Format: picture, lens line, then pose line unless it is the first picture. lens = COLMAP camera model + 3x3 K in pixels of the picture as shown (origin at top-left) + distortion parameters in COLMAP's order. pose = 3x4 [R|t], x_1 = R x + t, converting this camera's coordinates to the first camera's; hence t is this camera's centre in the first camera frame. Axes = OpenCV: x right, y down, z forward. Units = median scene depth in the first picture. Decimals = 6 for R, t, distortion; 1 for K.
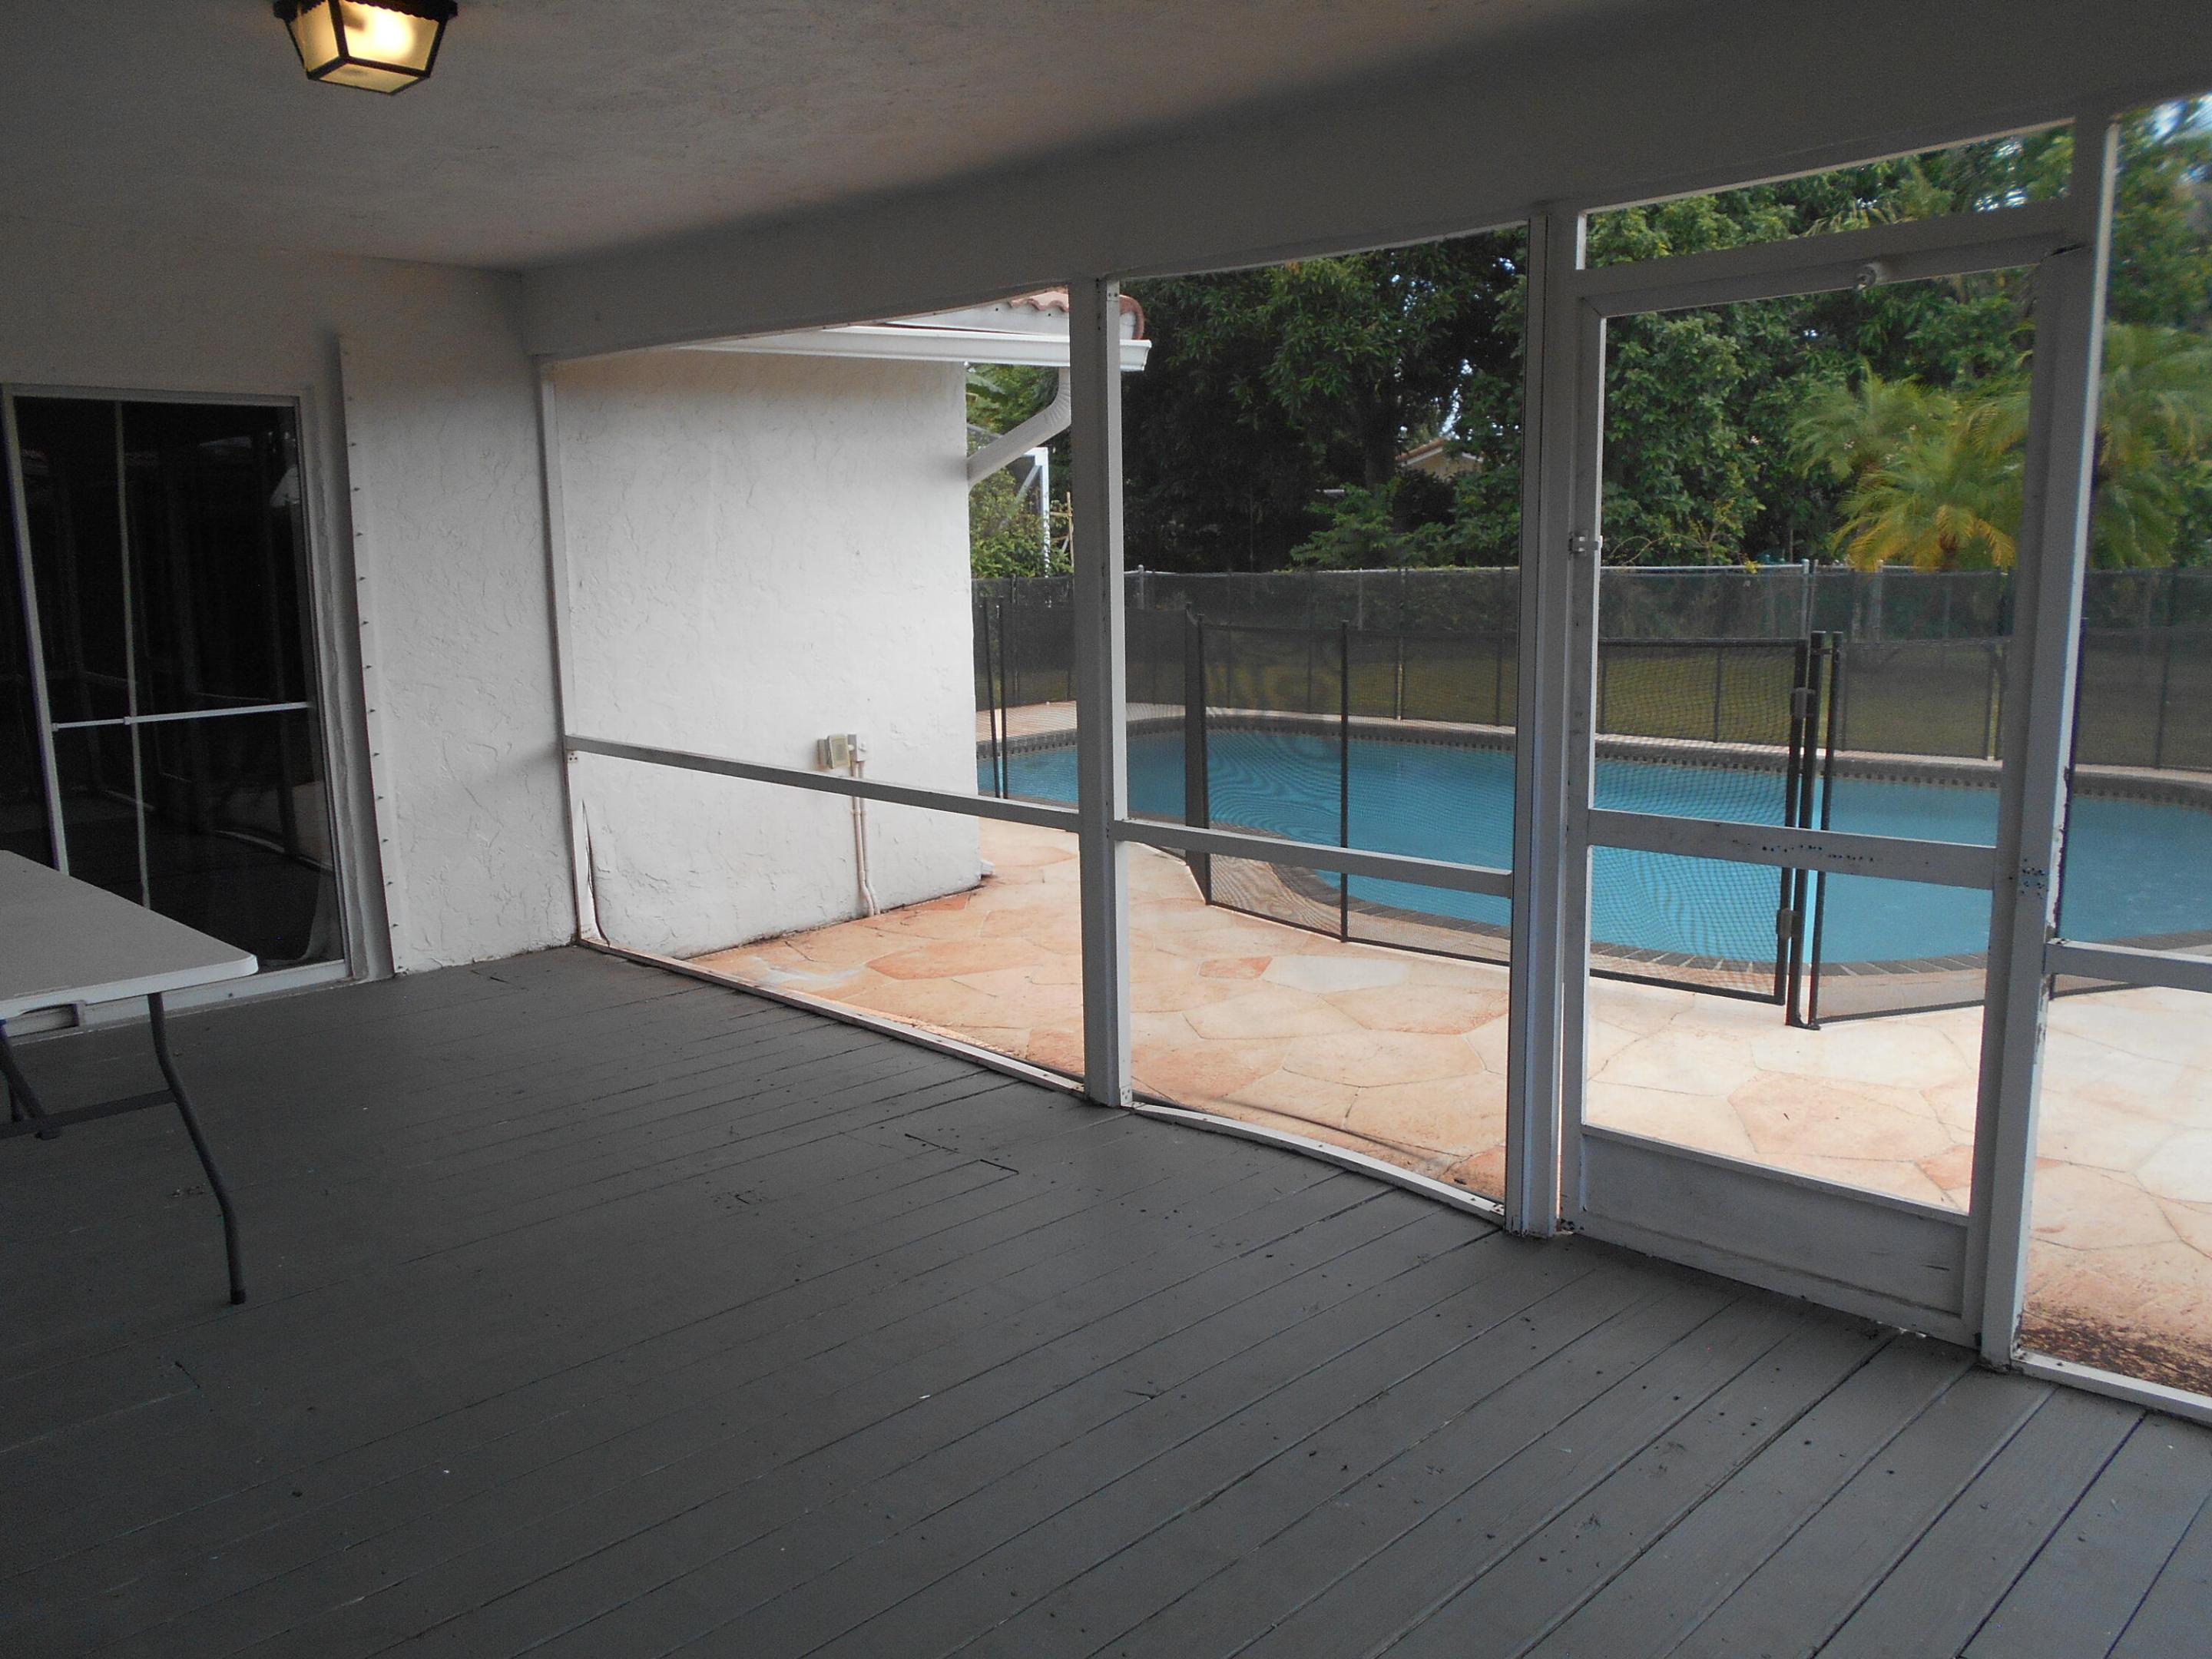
lens RADIAL K [[1673.1, 0, 1106.0], [0, 1673.1, 829.5], [0, 0, 1]] dist [-0.000892, -0.000171]
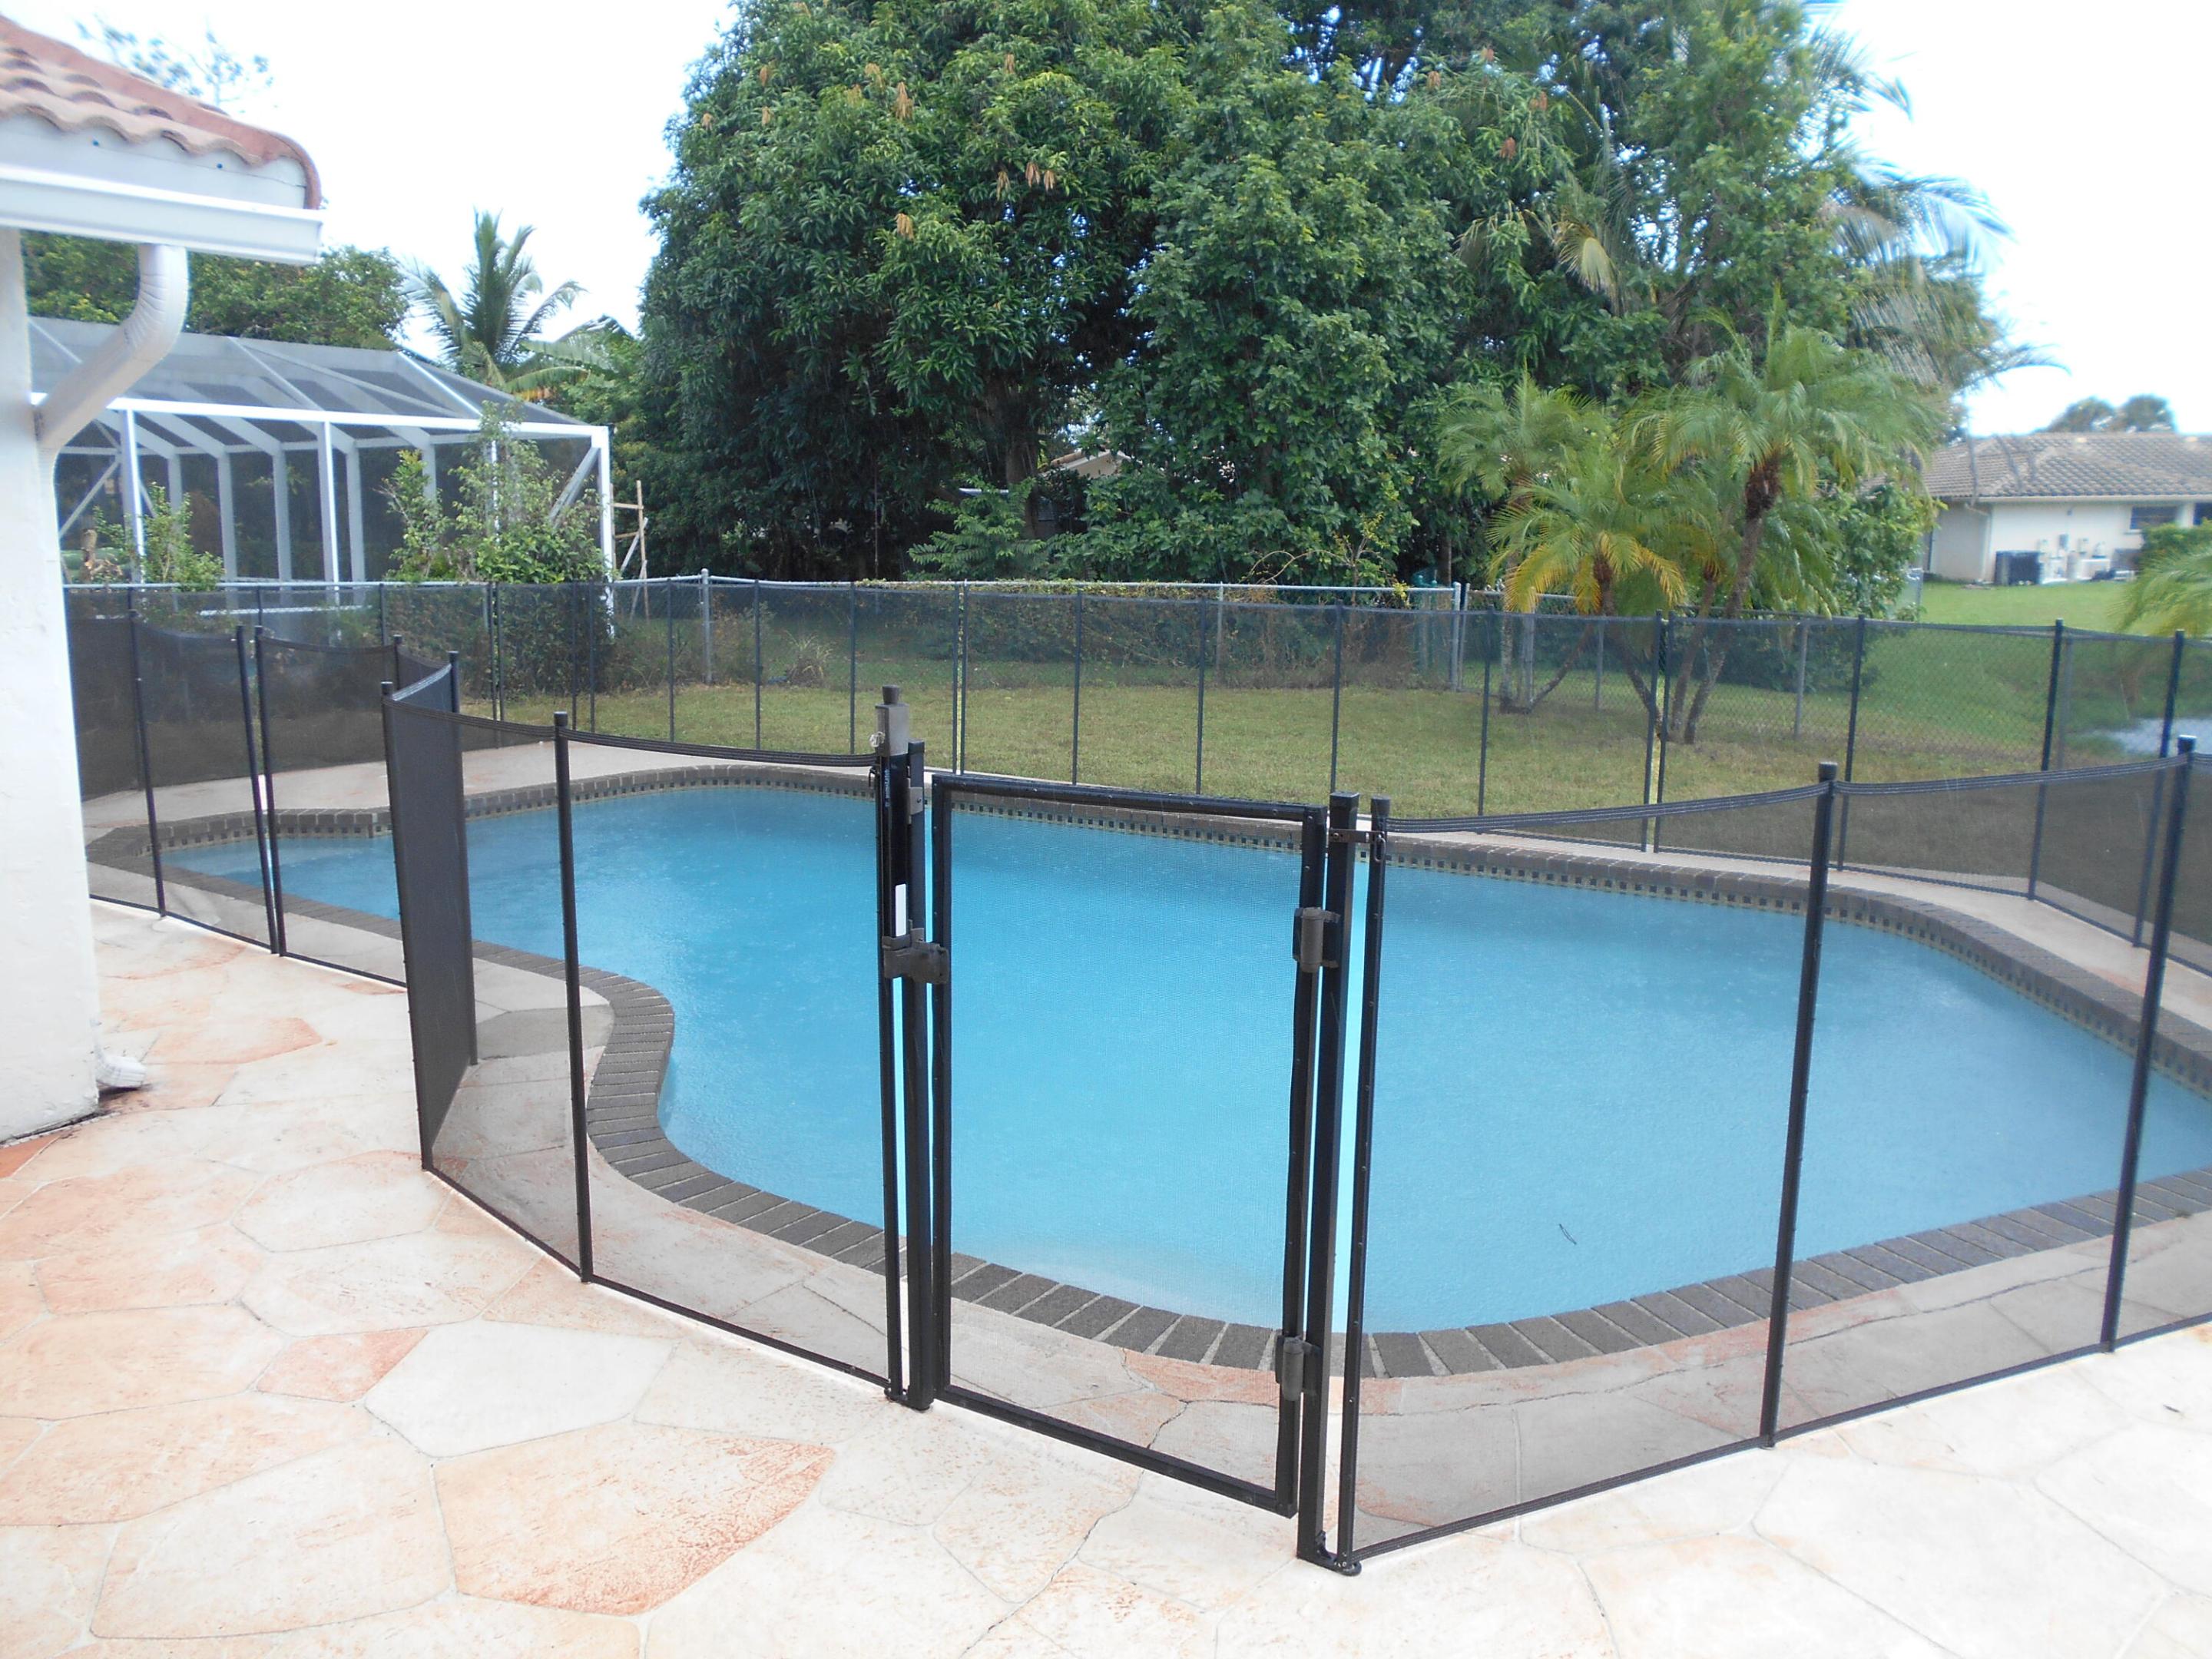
lens RADIAL K [[1697.5, 0, 1106.0], [0, 1697.5, 829.5], [0, 0, 1]] dist [-0.045312, 0.076627]
pose [[0.983824, 0.001488, 0.179133, 0.059878], [-0.001253, 0.999998, -0.001423, -0.023530], [-0.179135, 0.001176, 0.983824, 0.118006]]
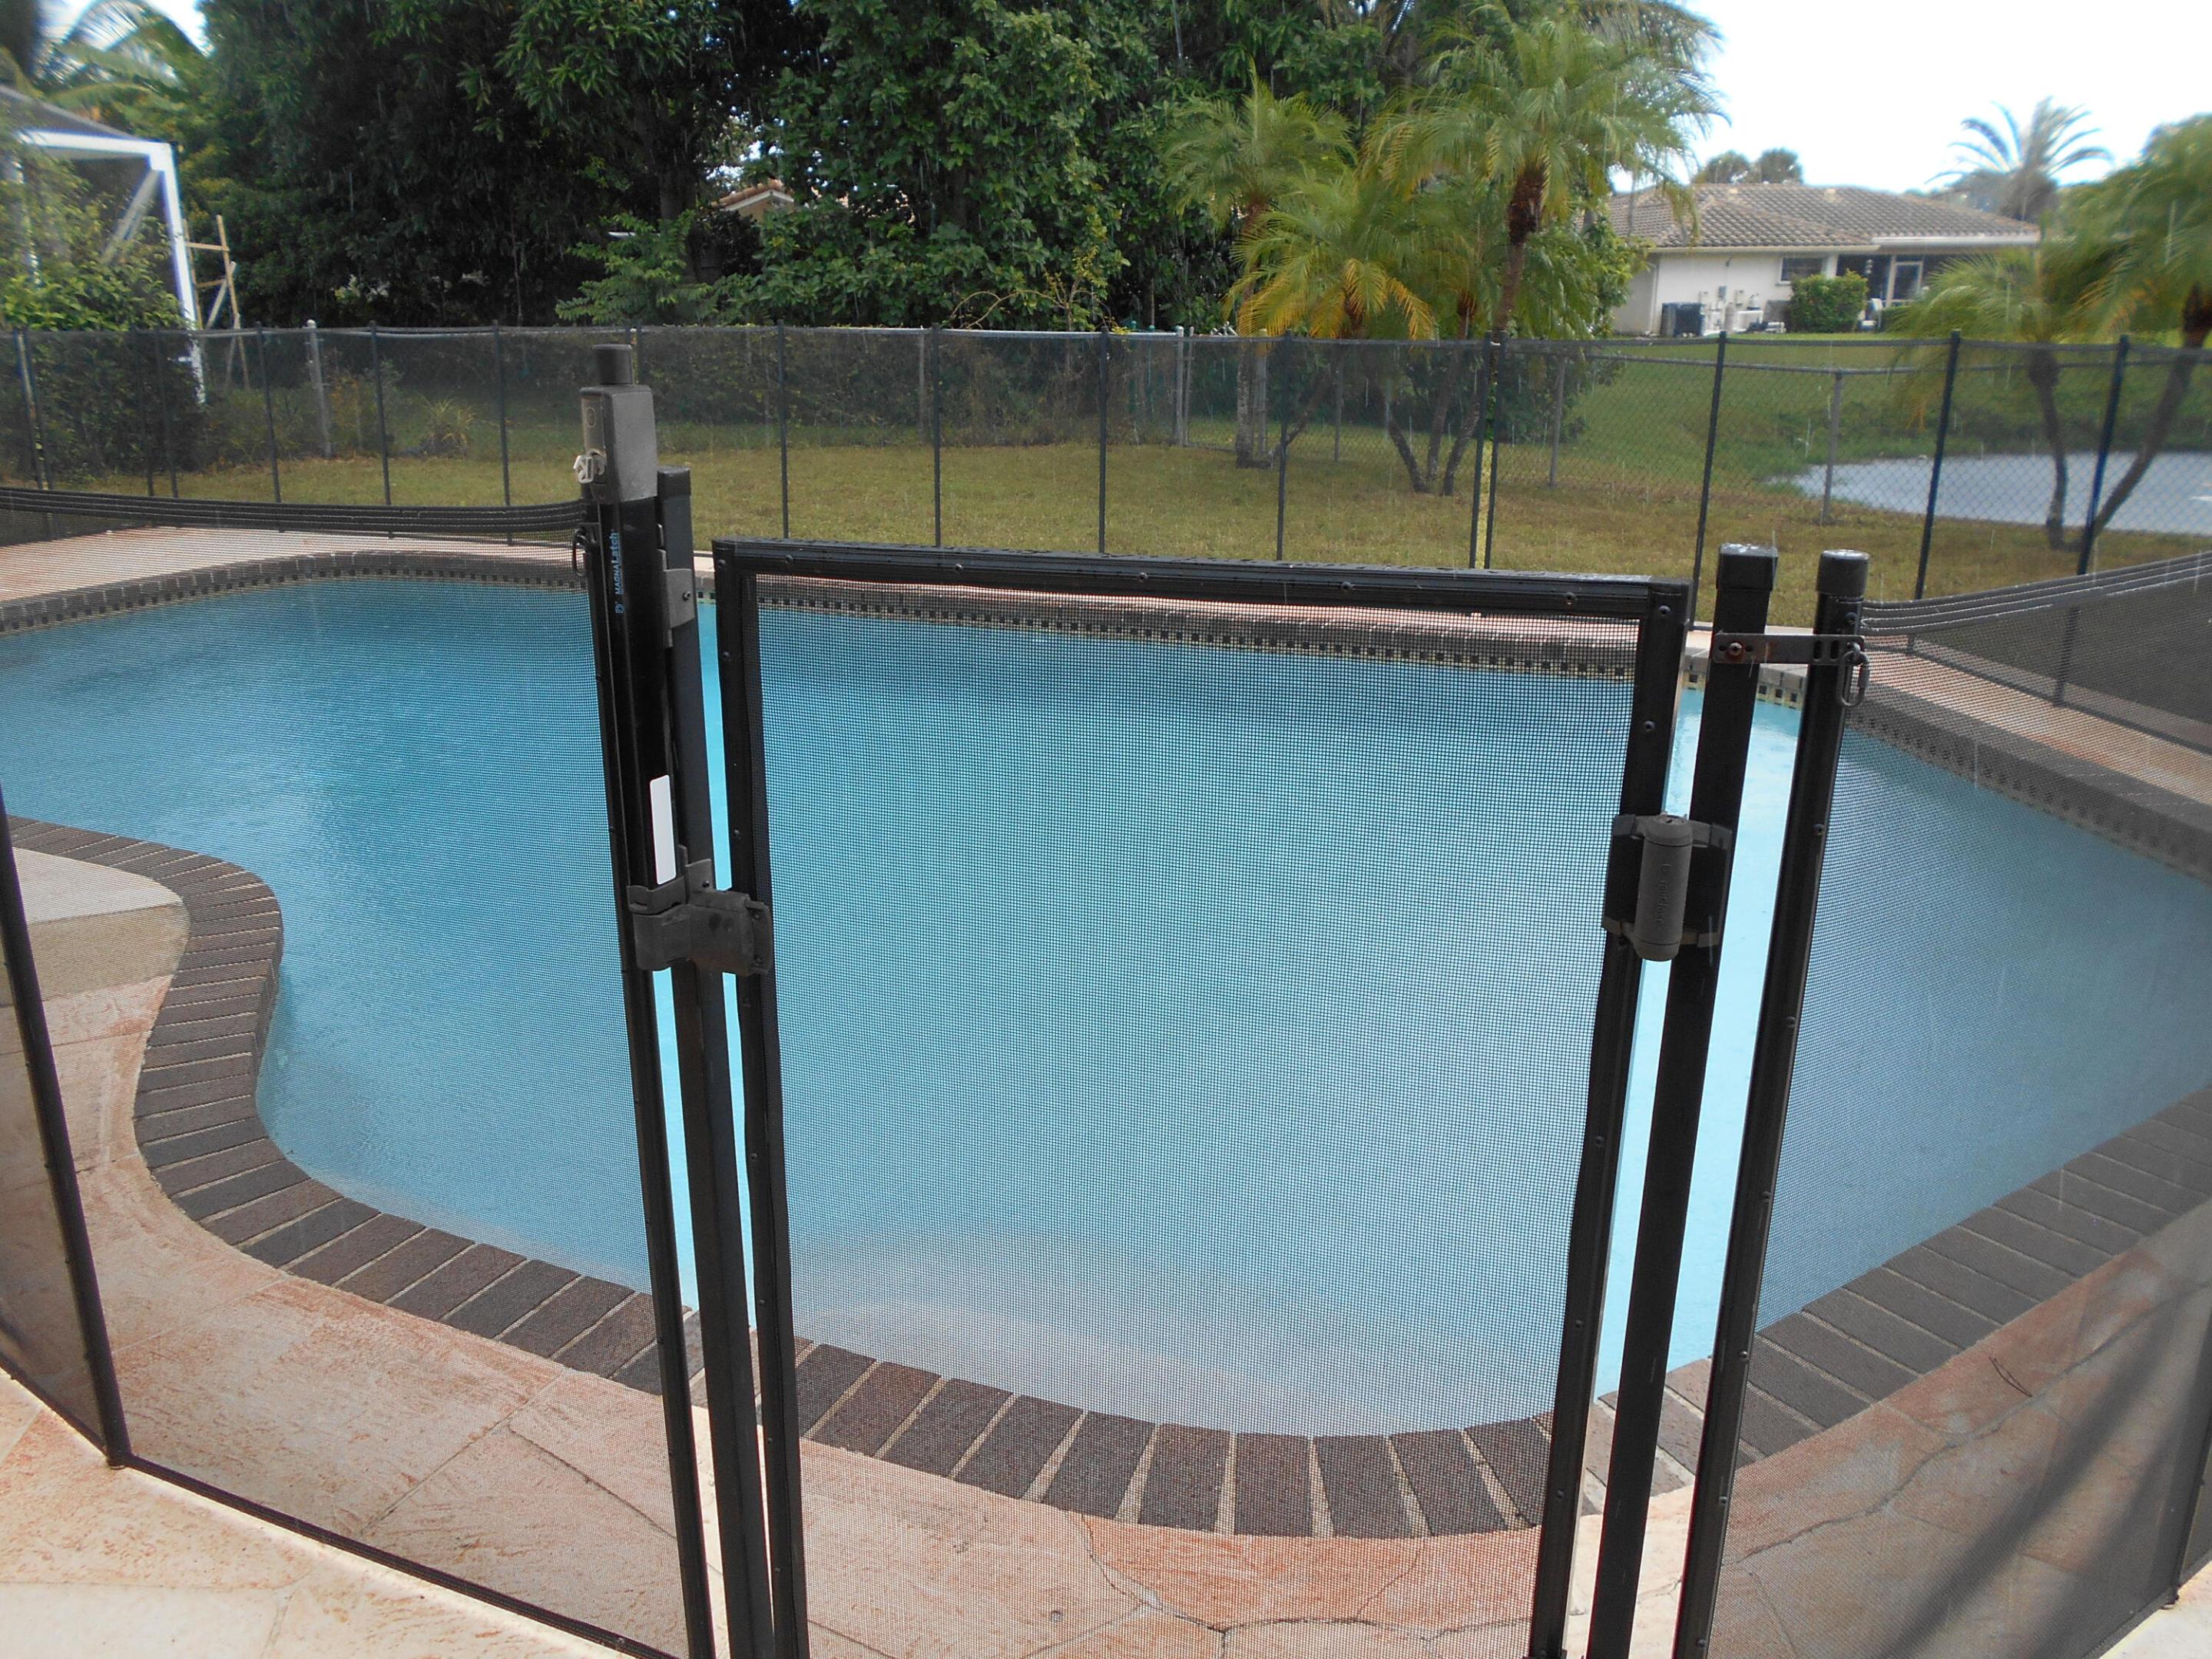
lens RADIAL K [[1683.0, 0, 1064.2], [0, 1683.0, 870.3], [0, 0, 1]] dist [-0.025860, 0.008387]
pose [[0.940701, -0.085801, 0.328207, 0.061794], [0.035500, 0.987072, 0.156295, -0.024412], [-0.337374, -0.135375, 0.931586, 0.187992]]
